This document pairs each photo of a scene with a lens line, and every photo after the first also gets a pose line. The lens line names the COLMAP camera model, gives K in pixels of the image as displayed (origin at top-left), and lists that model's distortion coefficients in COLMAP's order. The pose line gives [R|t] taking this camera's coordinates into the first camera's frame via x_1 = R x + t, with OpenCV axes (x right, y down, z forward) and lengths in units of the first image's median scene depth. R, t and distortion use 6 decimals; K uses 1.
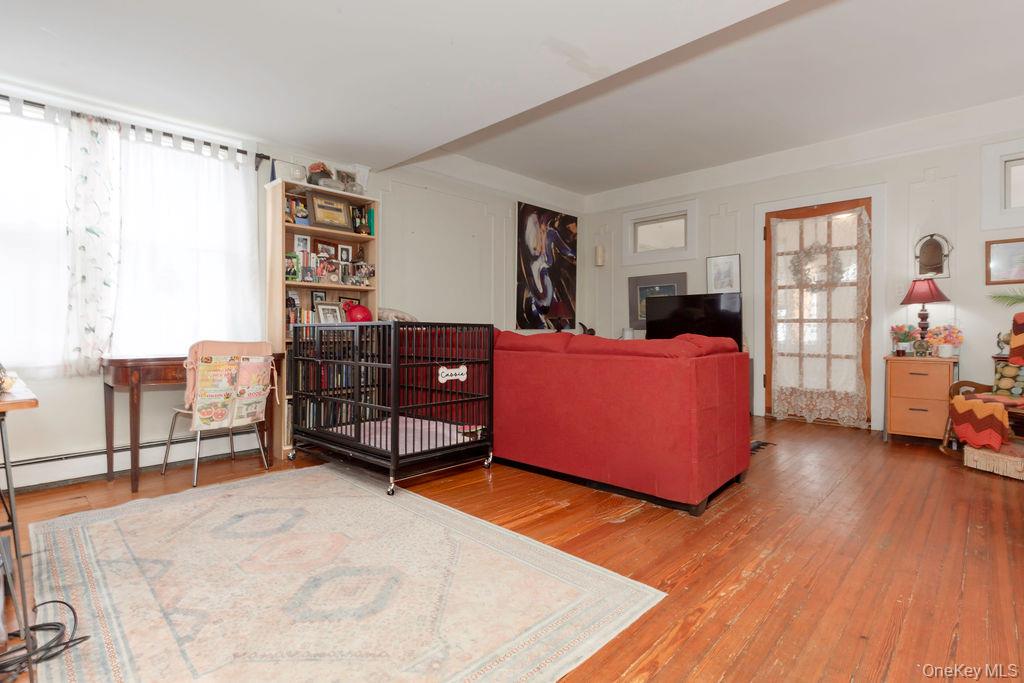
lens RADIAL K [[488.5, 0, 514.6], [0, 488.5, 329.2], [0, 0, 1]] dist [0.003314, 0.001073]
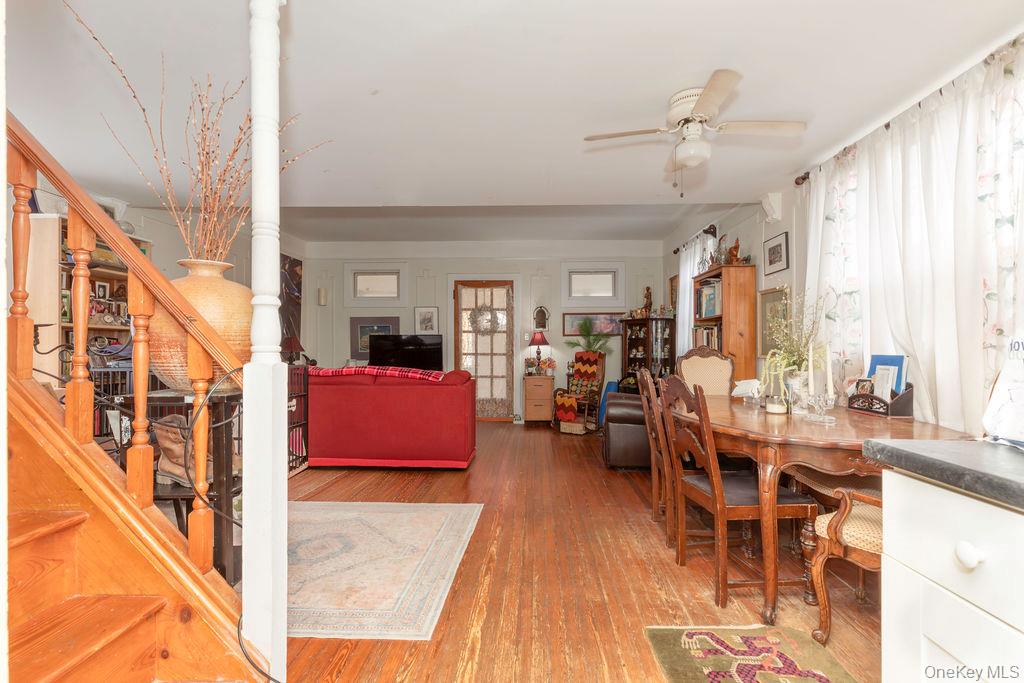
lens RADIAL K [[488.5, 0, 514.6], [0, 488.5, 329.2], [0, 0, 1]] dist [0.003314, 0.001073]
pose [[0.745565, 0.022740, 0.666044, -0.362316], [0.003464, 0.999272, -0.037995, -0.038685], [-0.666423, 0.030635, 0.744944, -0.232380]]
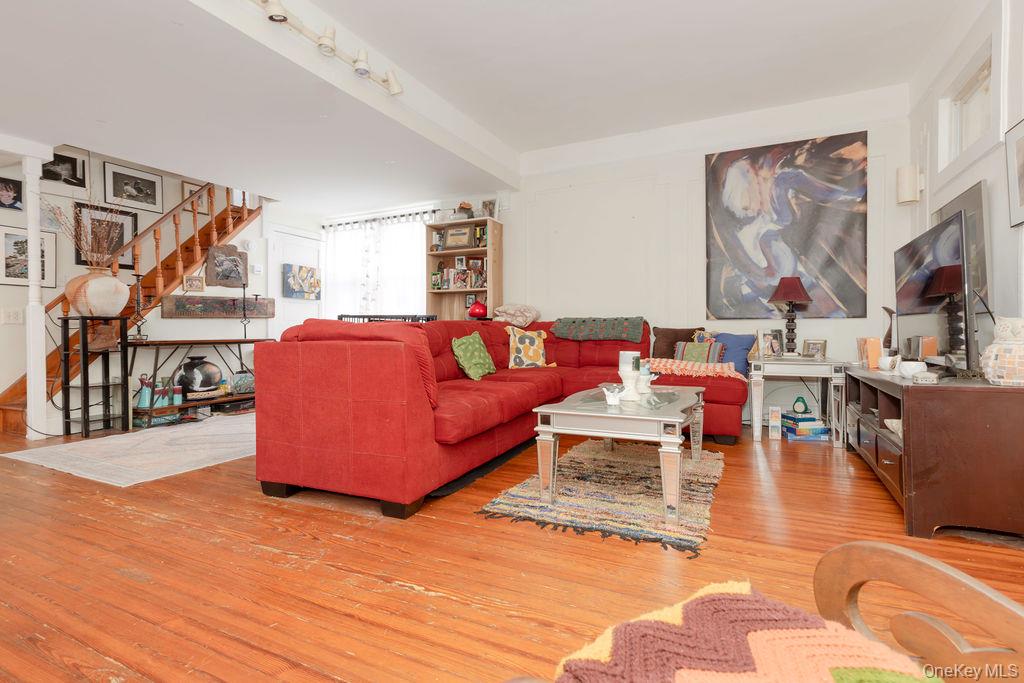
lens RADIAL K [[444.9, 0, 512.0], [0, 444.9, 341.5], [0, 0, 1]] dist [-0.001260, 0.000059]
pose [[0.355750, 0.025965, -0.934220, 0.697747], [0.006580, 0.999520, 0.030286, 0.014652], [0.934558, -0.016921, 0.355409, 0.562062]]
